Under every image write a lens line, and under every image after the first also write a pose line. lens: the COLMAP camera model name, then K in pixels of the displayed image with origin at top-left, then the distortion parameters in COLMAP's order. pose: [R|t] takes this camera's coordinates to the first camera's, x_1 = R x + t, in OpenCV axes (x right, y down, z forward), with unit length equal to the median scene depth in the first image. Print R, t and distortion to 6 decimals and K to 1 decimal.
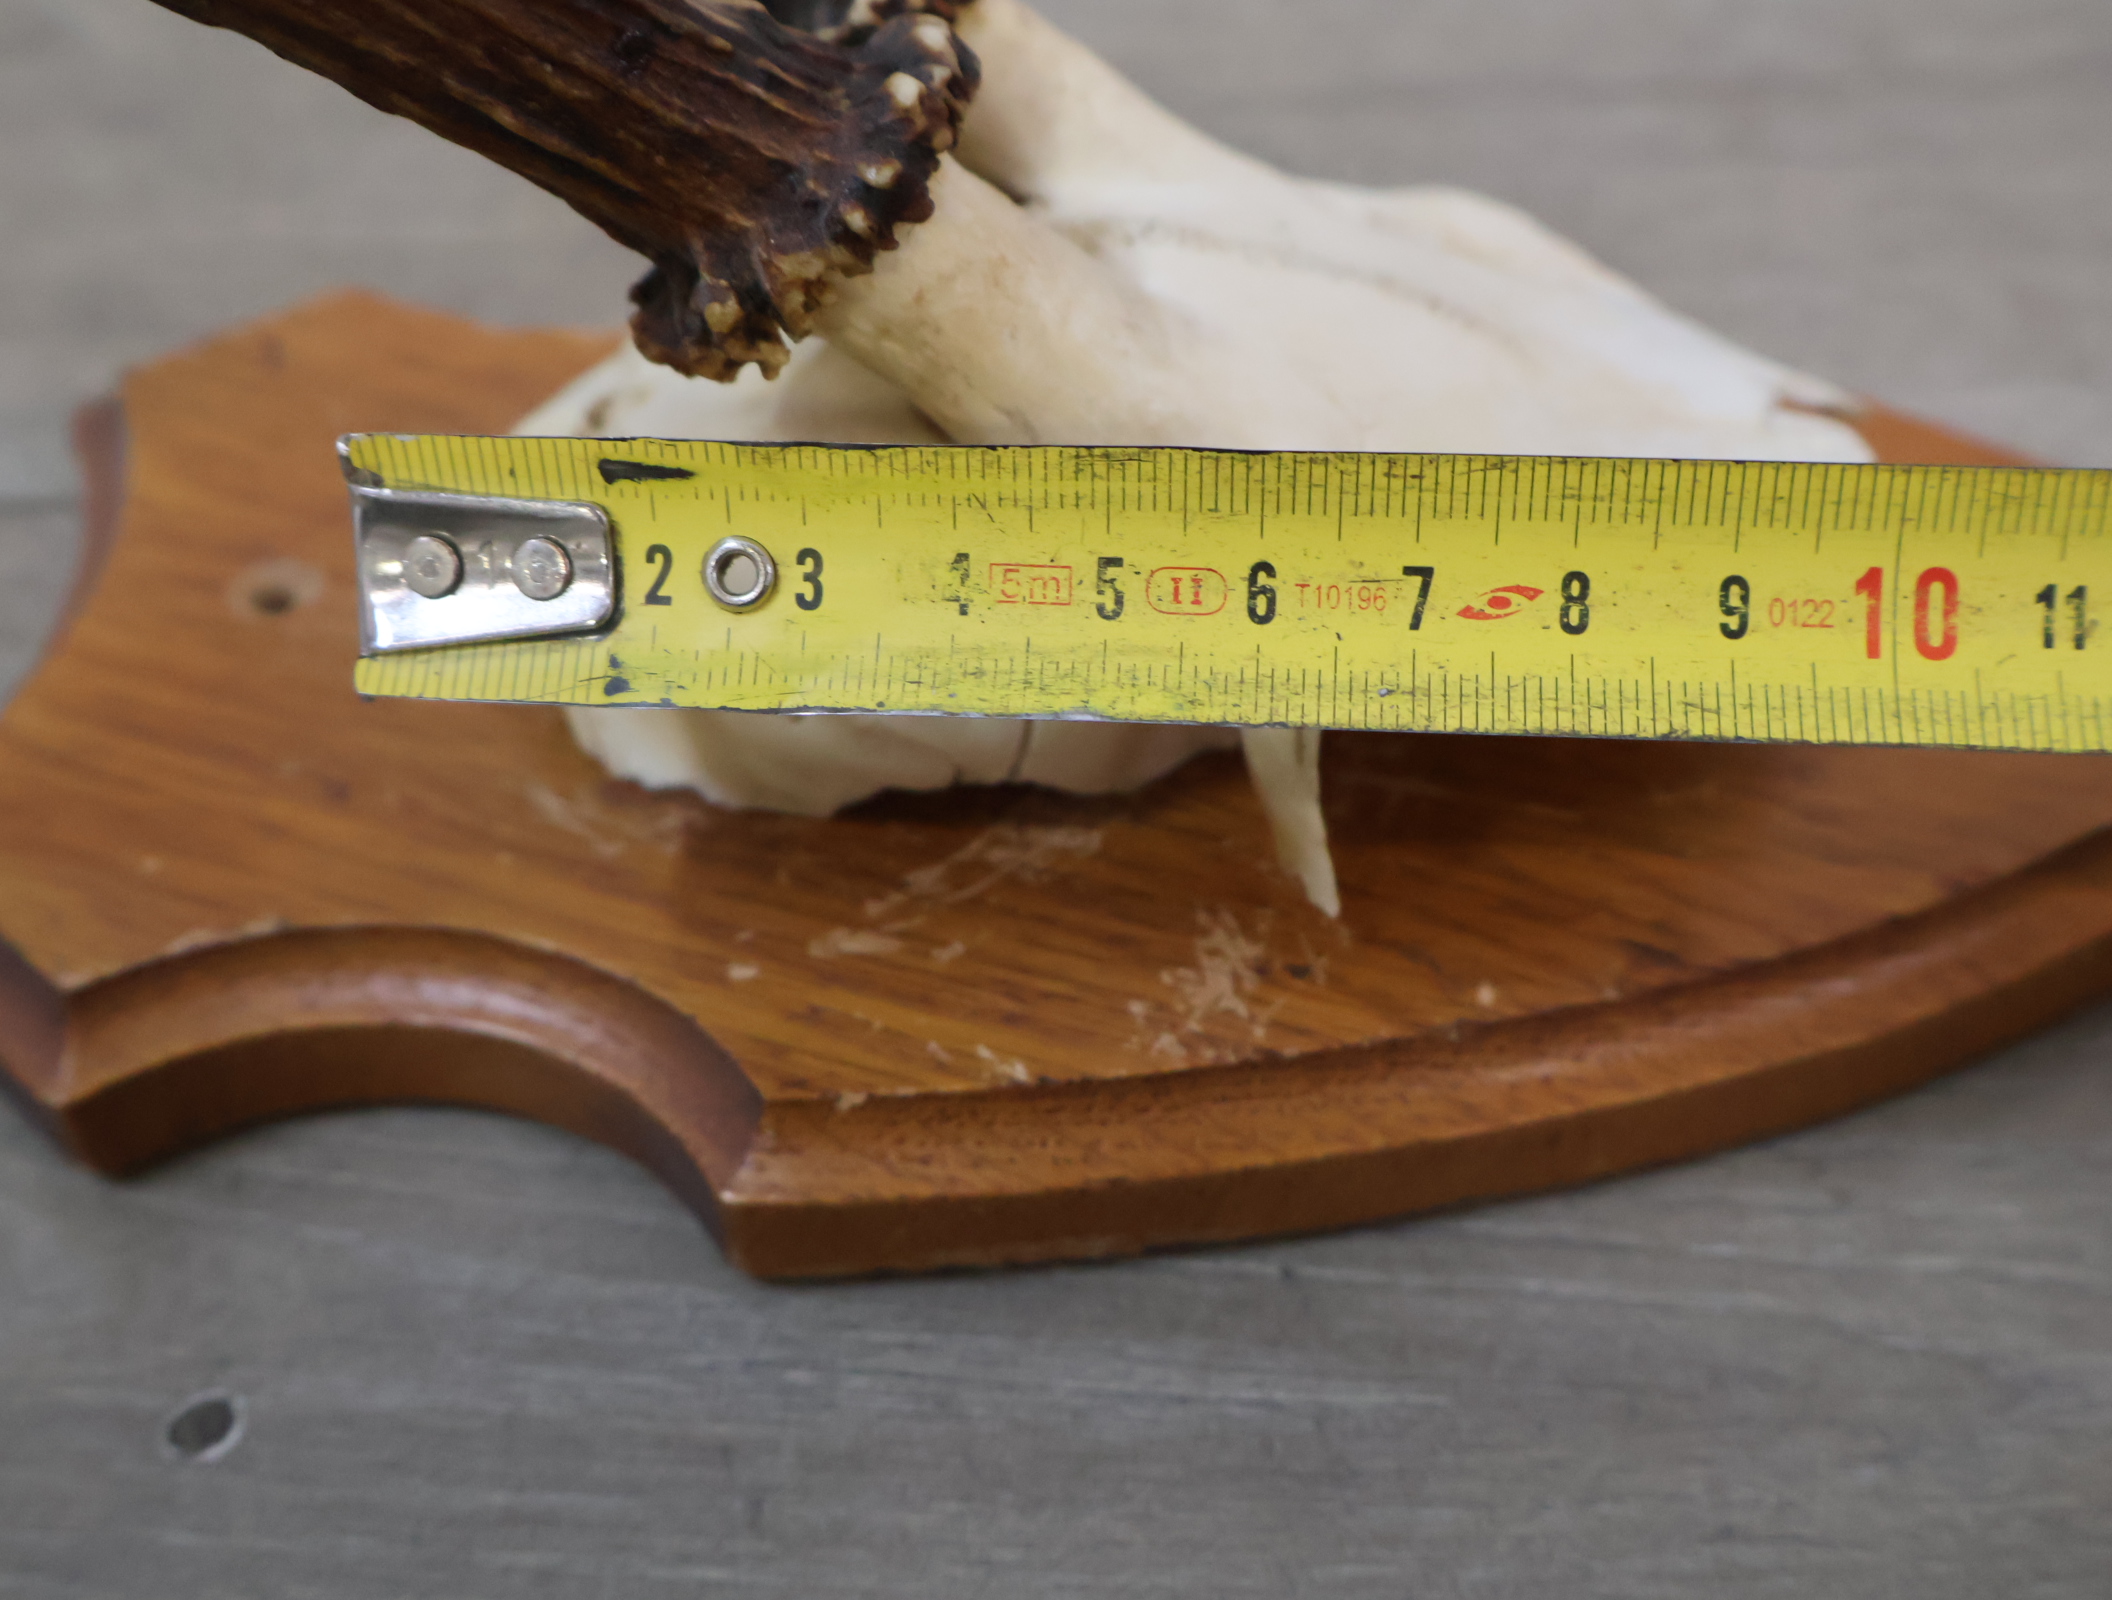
lens RADIAL K [[2404.8, 0, 1041.6], [0, 2404.8, 798.0], [0, 0, 1]] dist [0.011003, -0.004248]
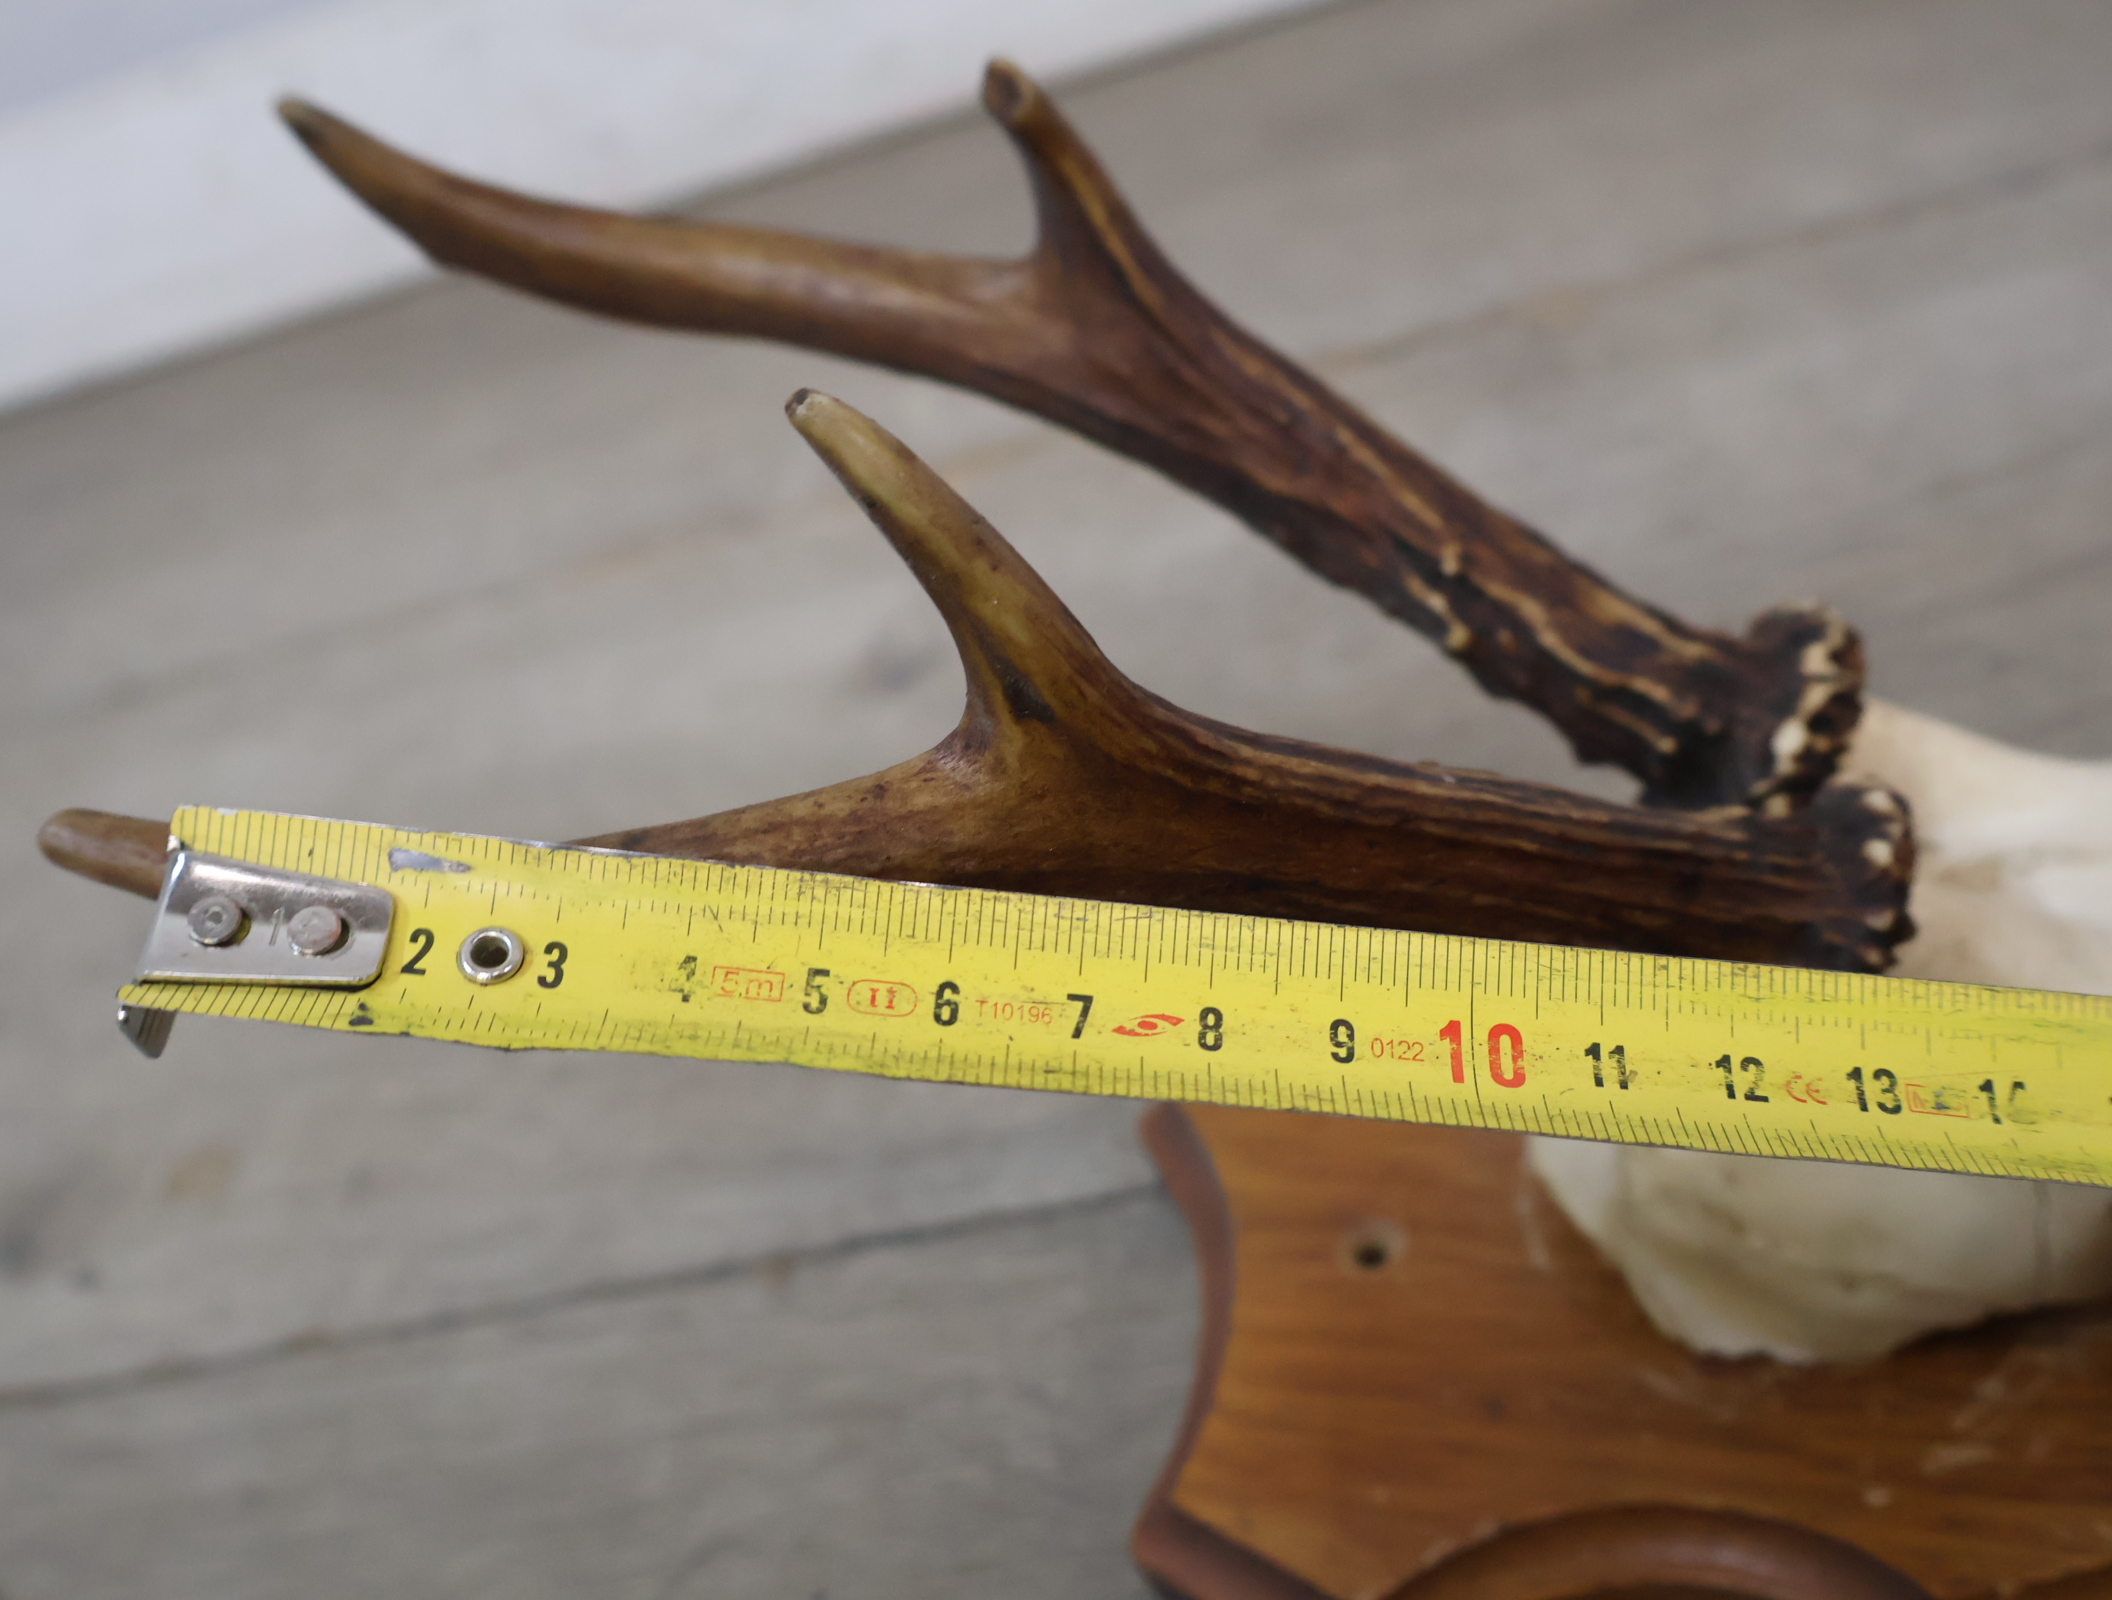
lens RADIAL K [[2404.8, 0, 1041.6], [0, 2404.8, 798.0], [0, 0, 1]] dist [0.011003, -0.004248]
pose [[0.986605, 0.128651, 0.100297, 0.007473], [-0.034856, 0.766898, -0.640822, 0.586010], [-0.159360, 0.628742, 0.761110, 0.046640]]
